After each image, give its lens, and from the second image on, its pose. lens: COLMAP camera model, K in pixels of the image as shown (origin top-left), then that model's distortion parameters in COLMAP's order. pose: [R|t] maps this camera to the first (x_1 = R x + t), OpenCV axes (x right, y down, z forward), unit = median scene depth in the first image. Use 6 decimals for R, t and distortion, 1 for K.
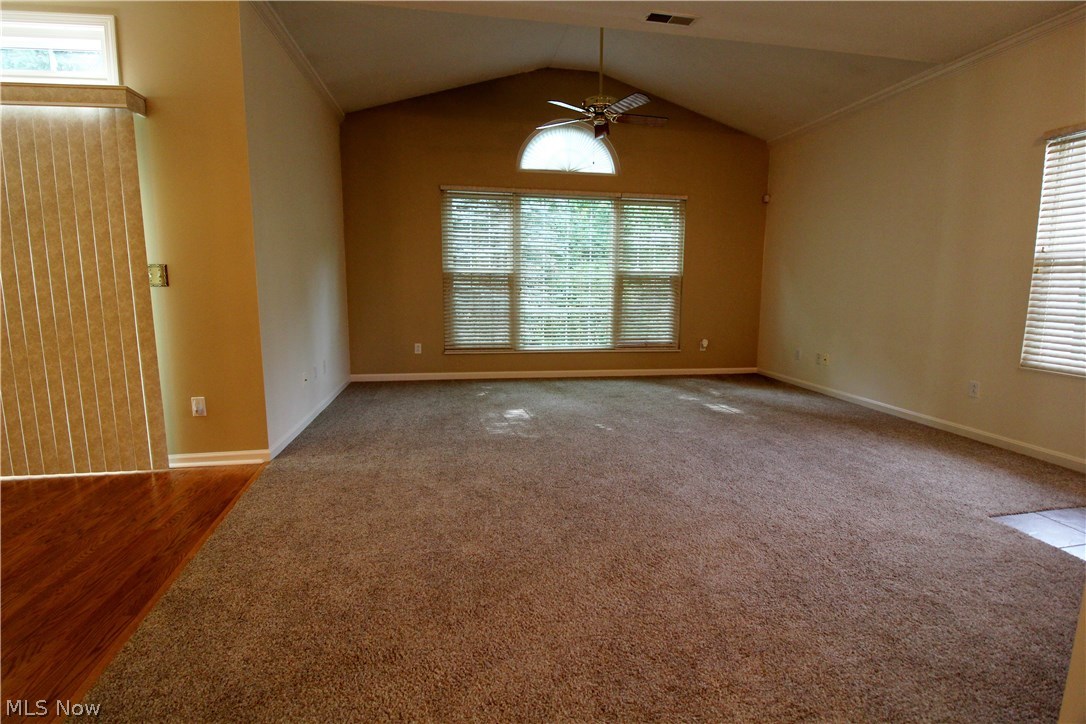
lens RADIAL K [[501.3, 0, 542.7], [0, 501.3, 357.7], [0, 0, 1]] dist [-0.008583, -0.005366]
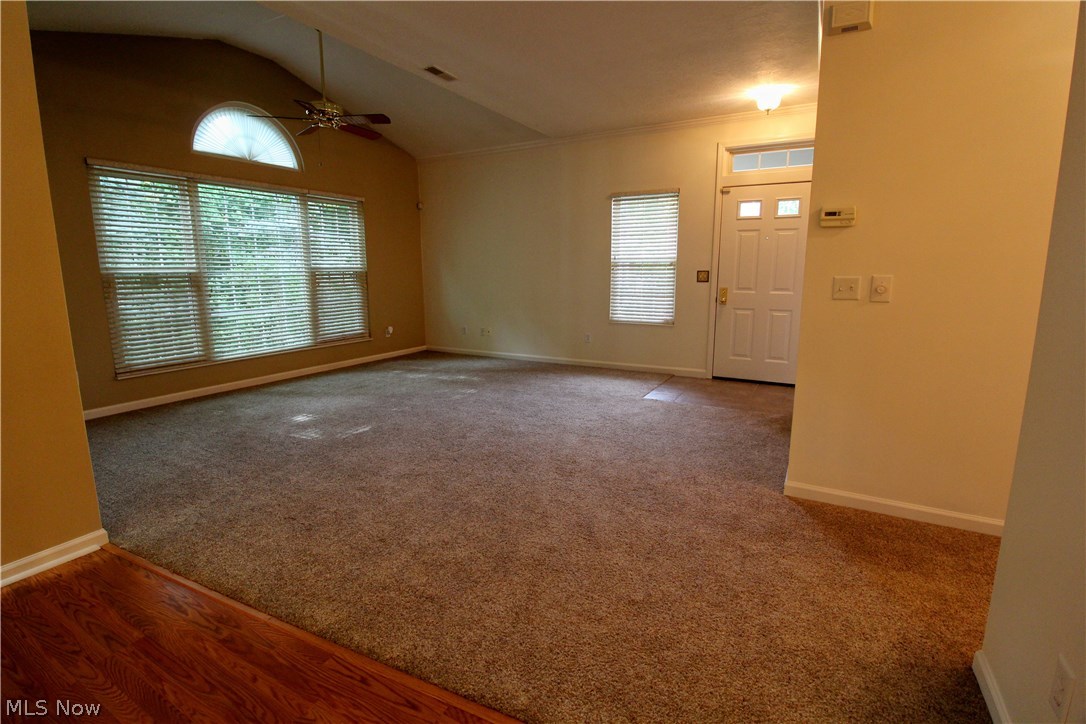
lens RADIAL K [[501.3, 0, 544.3], [0, 501.3, 360.6], [0, 0, 1]] dist [-0.008583, -0.005366]
pose [[0.624920, -0.153959, 0.765357, -0.396454], [0.124268, 0.987479, 0.097175, -0.031695], [-0.770735, 0.034383, 0.636228, 0.010725]]
